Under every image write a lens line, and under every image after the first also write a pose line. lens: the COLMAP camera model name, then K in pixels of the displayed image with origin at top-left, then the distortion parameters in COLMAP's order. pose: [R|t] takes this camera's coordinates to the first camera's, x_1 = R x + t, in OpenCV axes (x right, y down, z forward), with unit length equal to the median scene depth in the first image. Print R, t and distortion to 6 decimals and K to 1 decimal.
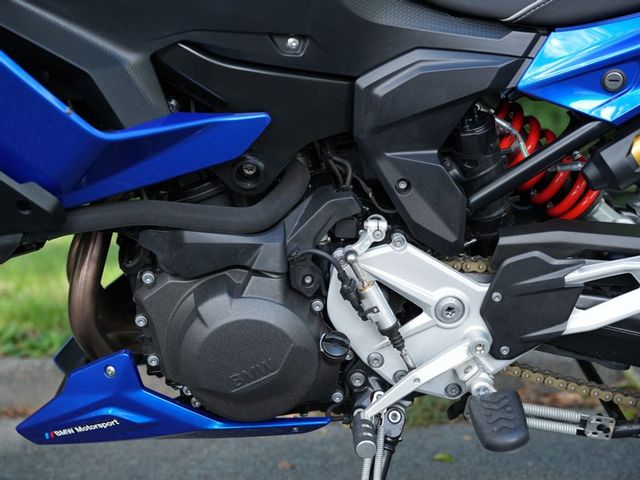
lens RADIAL K [[988.8, 0, 316.4], [0, 988.8, 237.6], [0, 0, 1]] dist [0.028050, 0.000000]
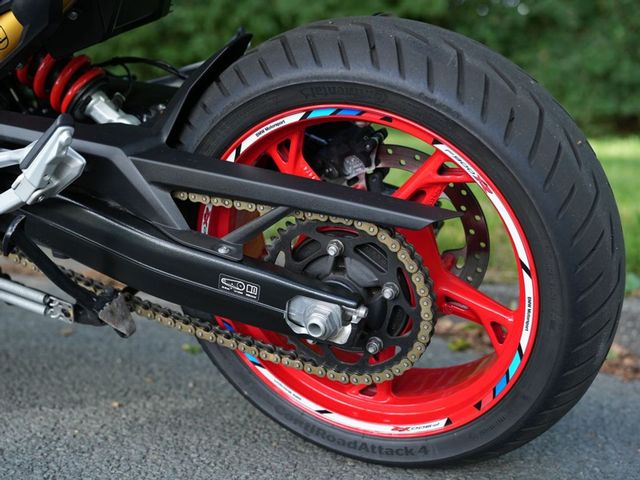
lens RADIAL K [[988.8, 0, 320.5], [0, 988.8, 237.5], [0, 0, 1]] dist [0.028050, 0.000000]
pose [[0.897637, 0.111585, -0.426376, 1.046851], [-0.073189, 0.991727, 0.105459, -0.021415], [0.434616, -0.063458, 0.898377, 0.181095]]
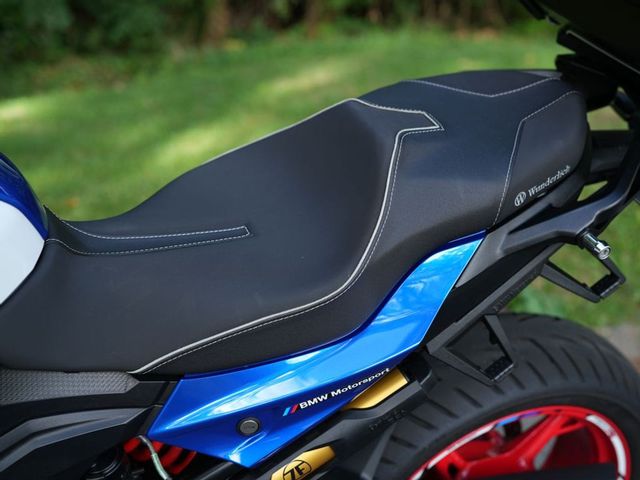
lens RADIAL K [[988.8, 0, 319.0], [0, 988.8, 239.9], [0, 0, 1]] dist [0.028050, 0.000000]
pose [[0.925637, -0.108063, 0.362654, 0.037885], [0.025950, 0.974229, 0.224063, -0.499291], [-0.377521, -0.197990, 0.904587, 0.152976]]
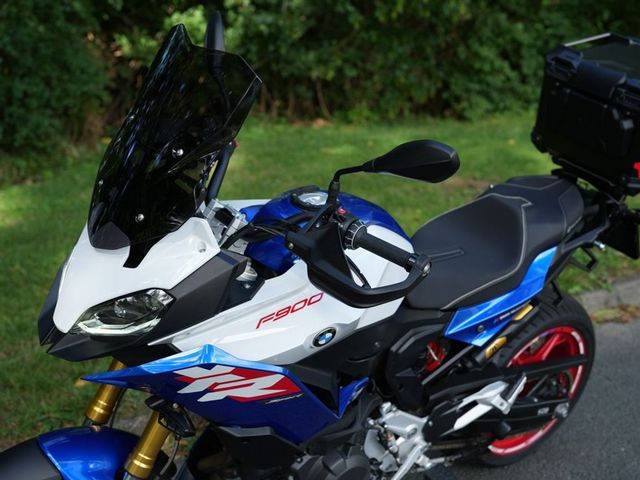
lens RADIAL K [[988.8, 0, 317.4], [0, 988.8, 239.9], [0, 0, 1]] dist [0.028050, 0.000000]
pose [[0.800548, -0.145499, 0.581338, -1.223364], [0.057277, 0.984214, 0.167458, -0.715773], [-0.596526, -0.100761, 0.796244, -0.547416]]
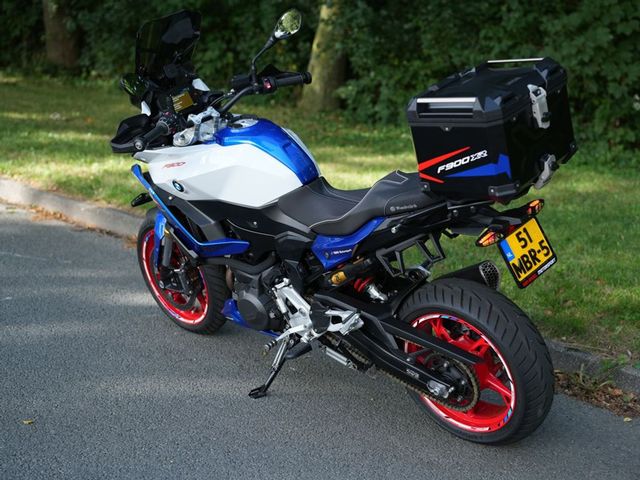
lens RADIAL K [[988.8, 0, 321.0], [0, 988.8, 240.2], [0, 0, 1]] dist [0.028050, 0.000000]
pose [[0.723453, 0.209803, -0.657723, 2.124303], [-0.100908, 0.974608, 0.199892, -0.755448], [0.682960, -0.078243, 0.726253, -1.143309]]
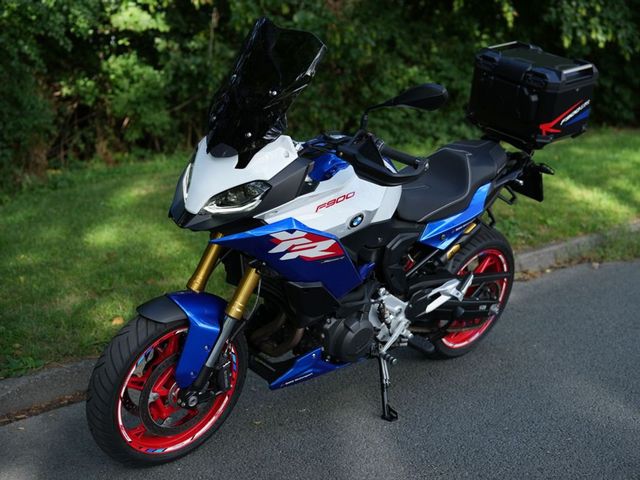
lens RADIAL K [[988.8, 0, 321.3], [0, 988.8, 233.6], [0, 0, 1]] dist [0.028050, 0.000000]
pose [[0.718417, -0.123176, 0.684620, -2.105444], [0.066898, 0.991870, 0.108255, -0.517809], [-0.692388, -0.031973, 0.720816, -1.030937]]
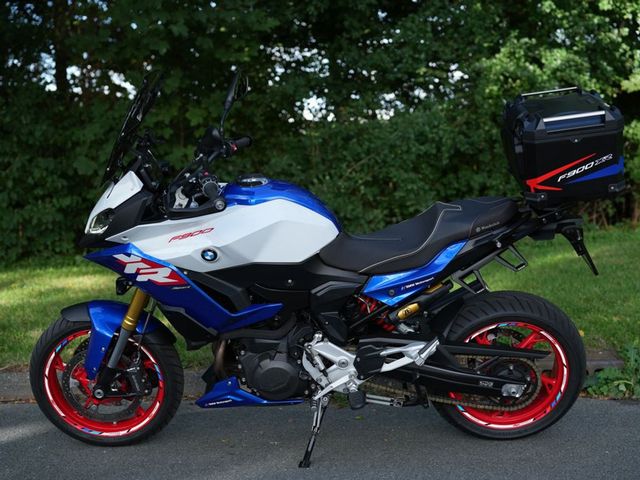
lens RADIAL K [[988.8, 0, 319.4], [0, 988.8, 245.1], [0, 0, 1]] dist [0.028050, 0.000000]
pose [[0.999754, -0.000126, -0.022179, 0.129749], [0.000555, 0.999813, 0.019328, -0.344141], [0.022172, -0.019335, 0.999567, -1.993288]]
